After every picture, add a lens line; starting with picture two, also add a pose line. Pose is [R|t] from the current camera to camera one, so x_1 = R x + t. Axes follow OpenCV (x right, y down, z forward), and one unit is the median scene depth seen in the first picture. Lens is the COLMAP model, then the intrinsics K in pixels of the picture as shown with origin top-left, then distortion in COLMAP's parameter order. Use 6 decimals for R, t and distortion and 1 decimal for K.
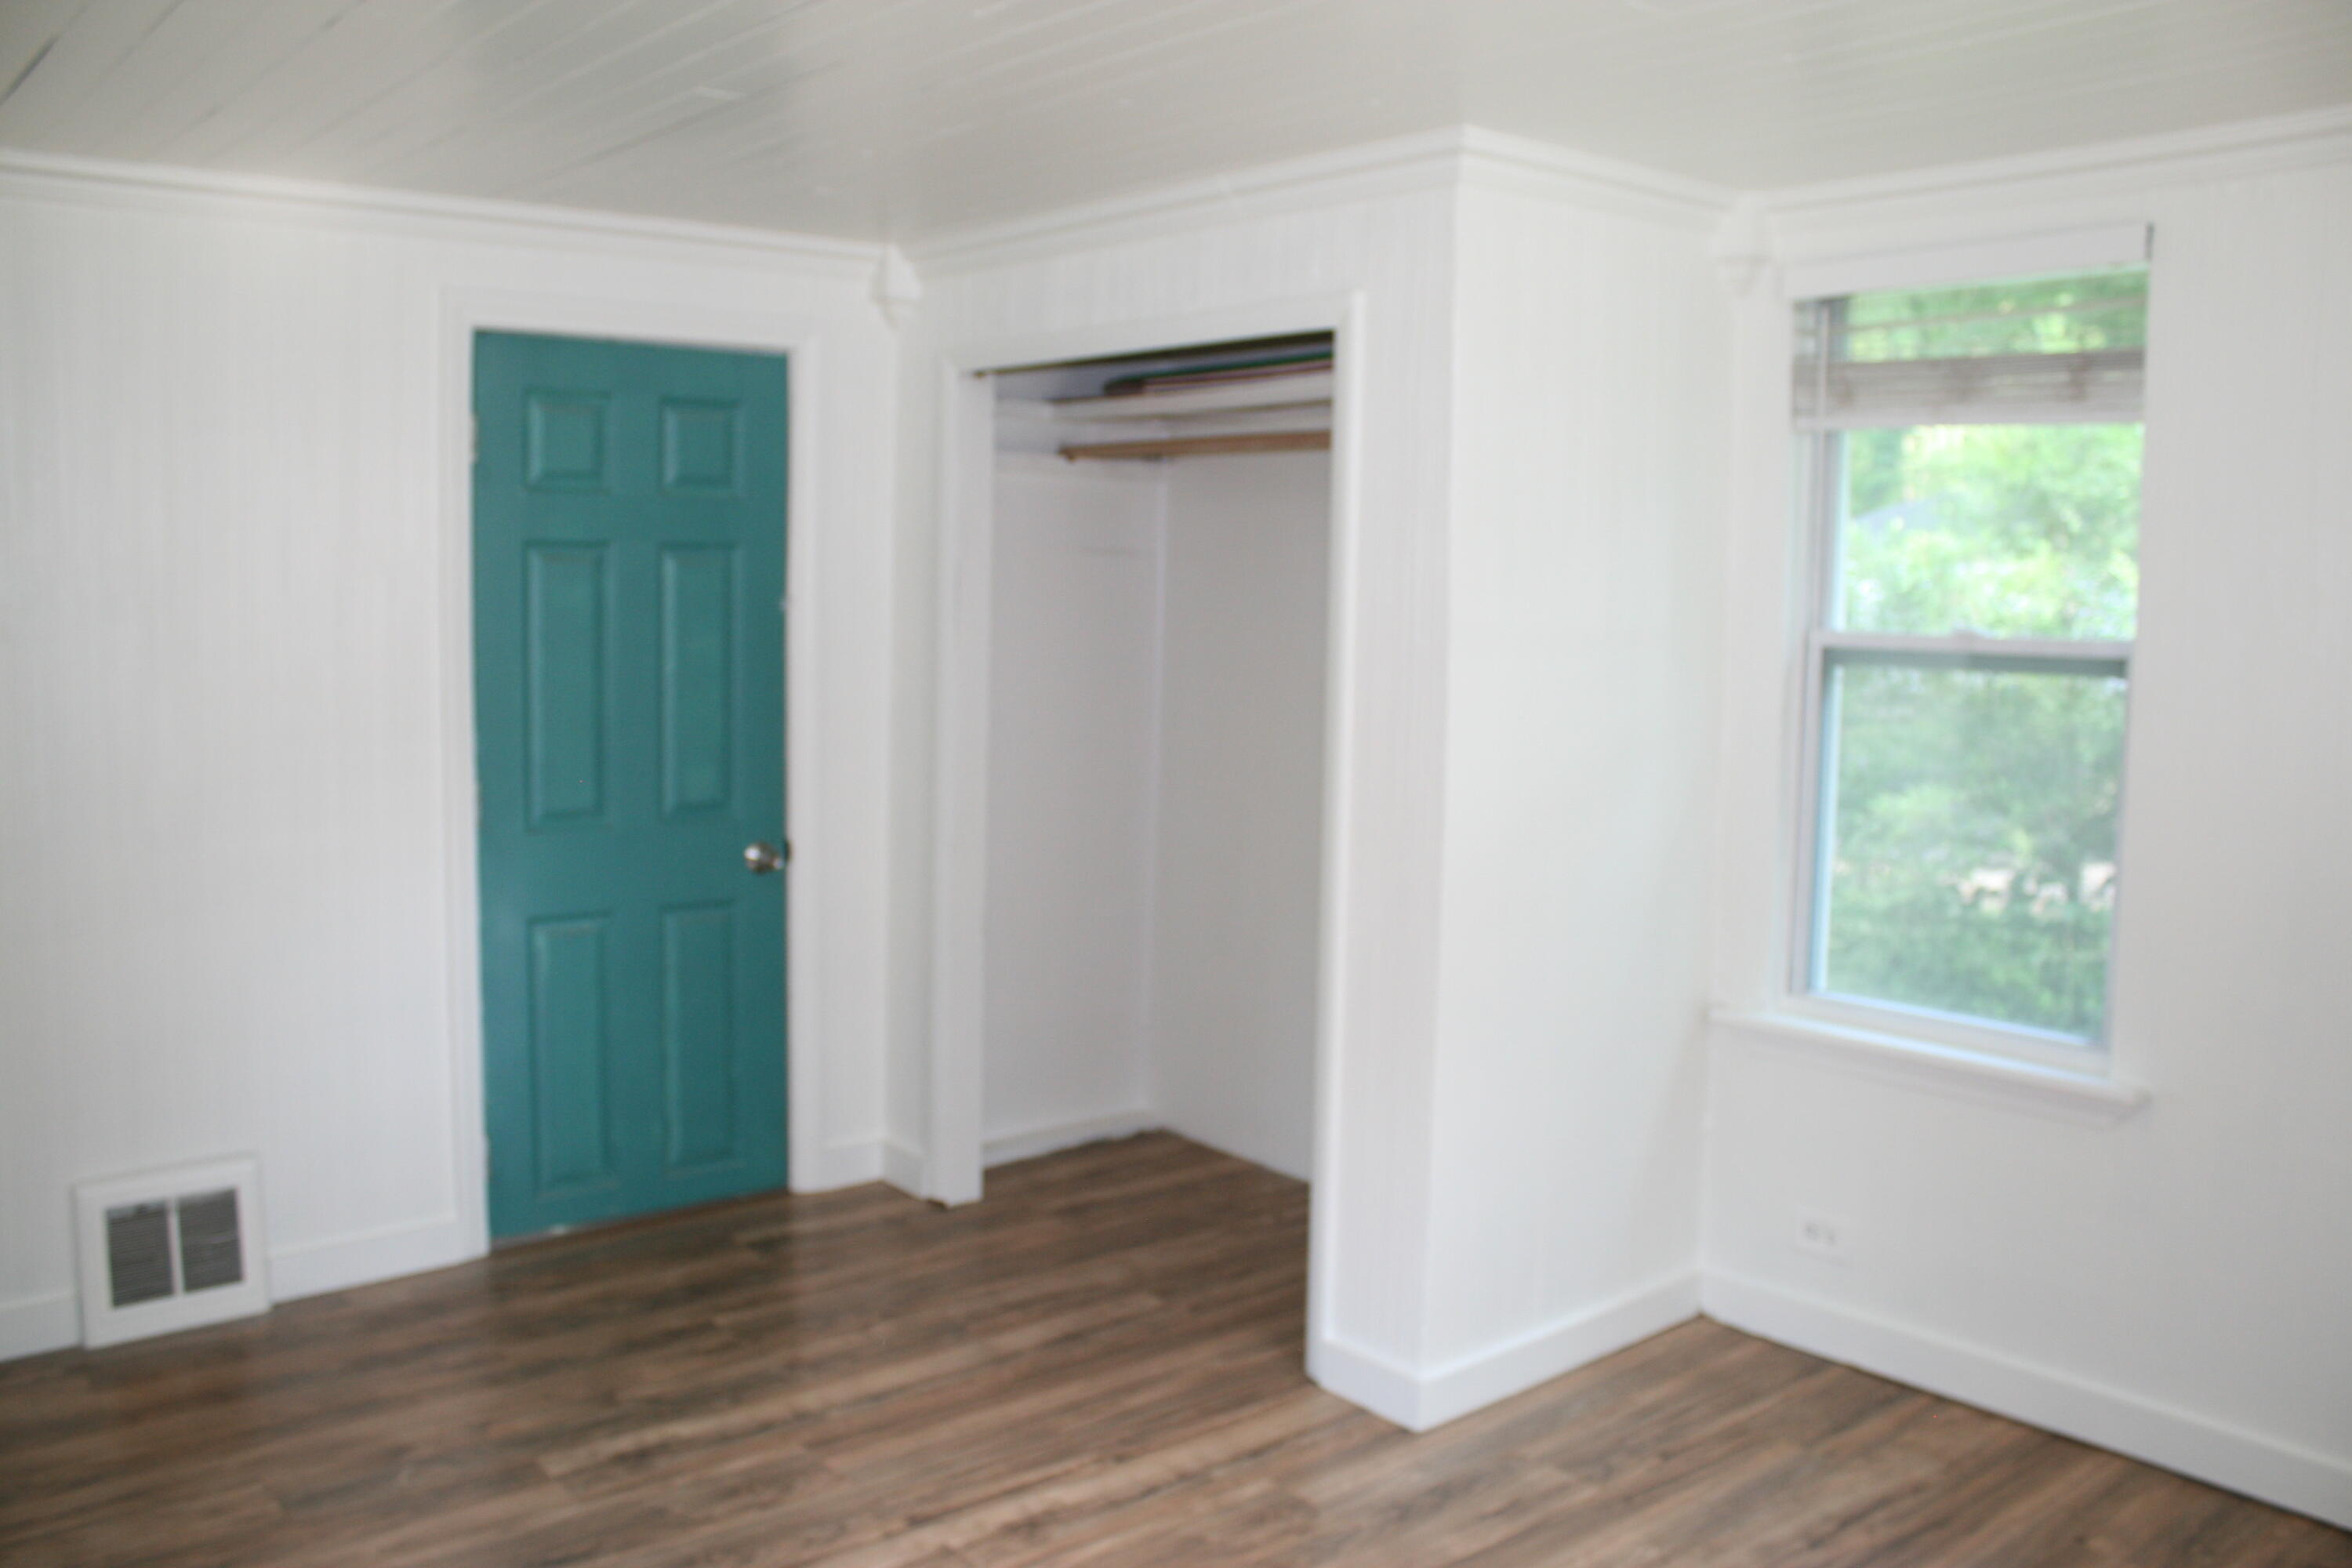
lens RADIAL K [[1982.9, 0, 1204.9], [0, 1982.9, 792.9], [0, 0, 1]] dist [-0.170581, 0.150927]
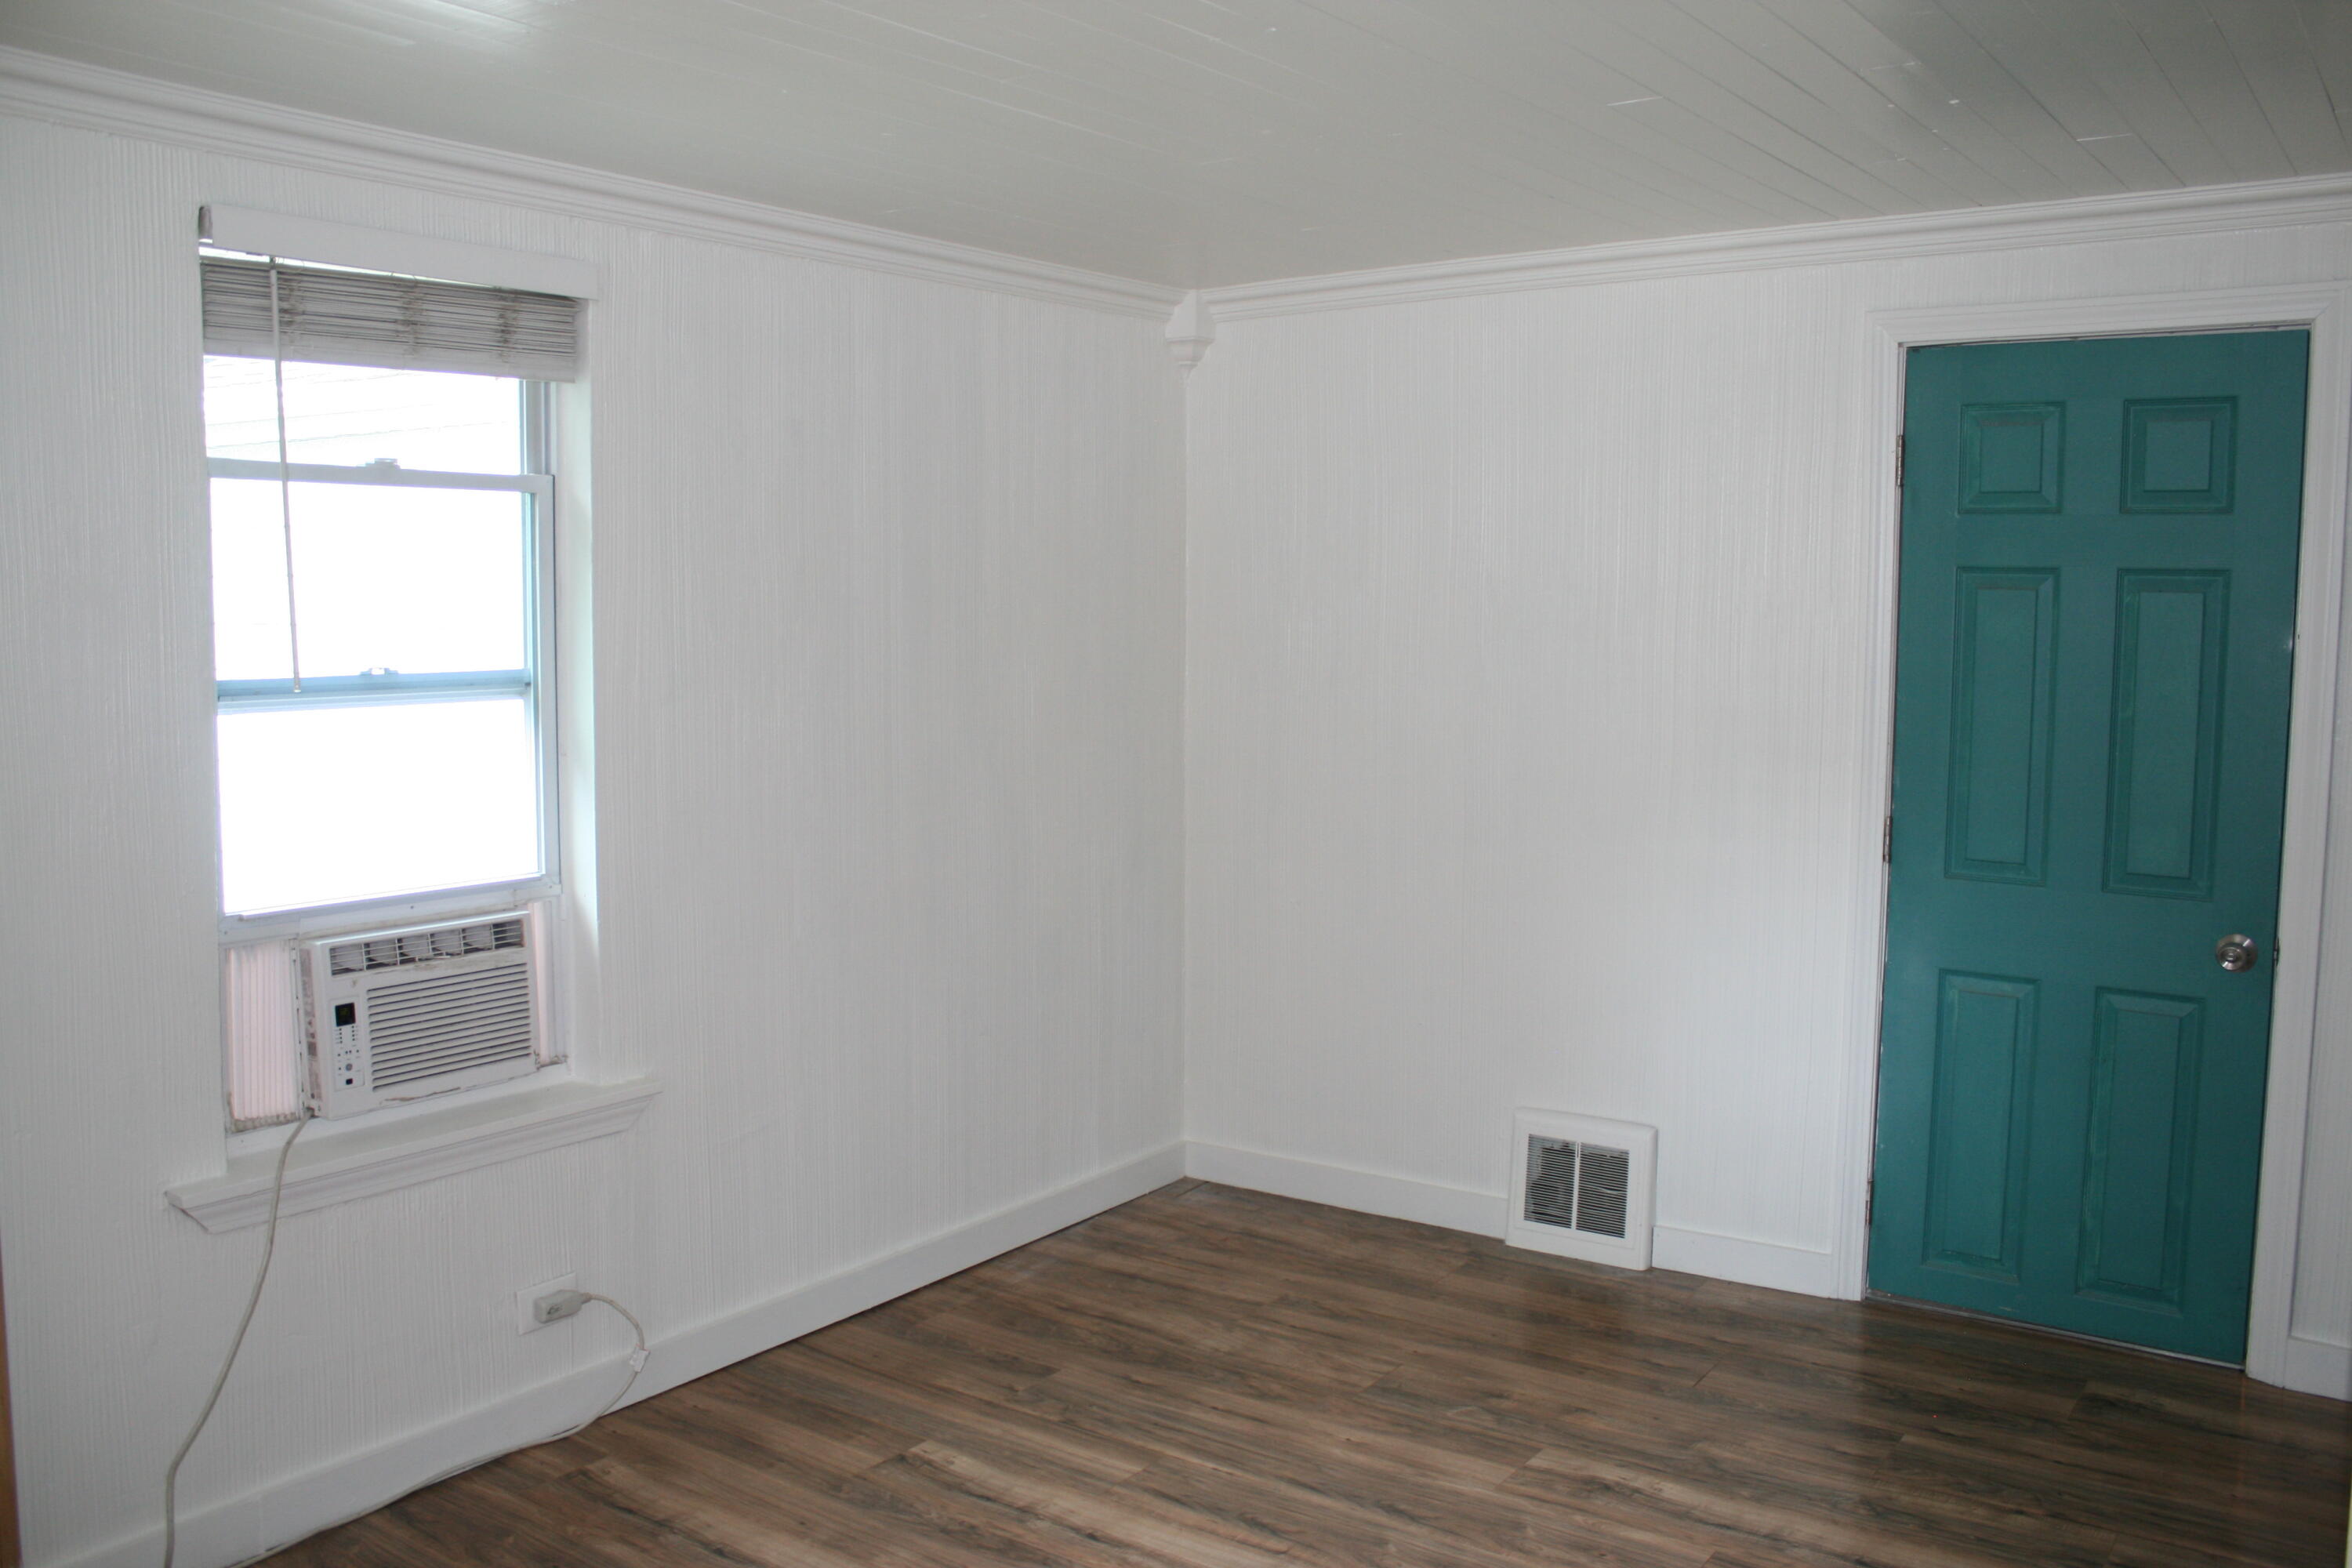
lens RADIAL K [[1982.9, 0, 1204.9], [0, 1982.9, 792.9], [0, 0, 1]] dist [-0.170581, 0.150927]
pose [[0.263006, 0.084589, -0.961079, 0.501485], [-0.112031, 0.992088, 0.056660, -0.035997], [0.958268, 0.092769, 0.270401, 0.442814]]
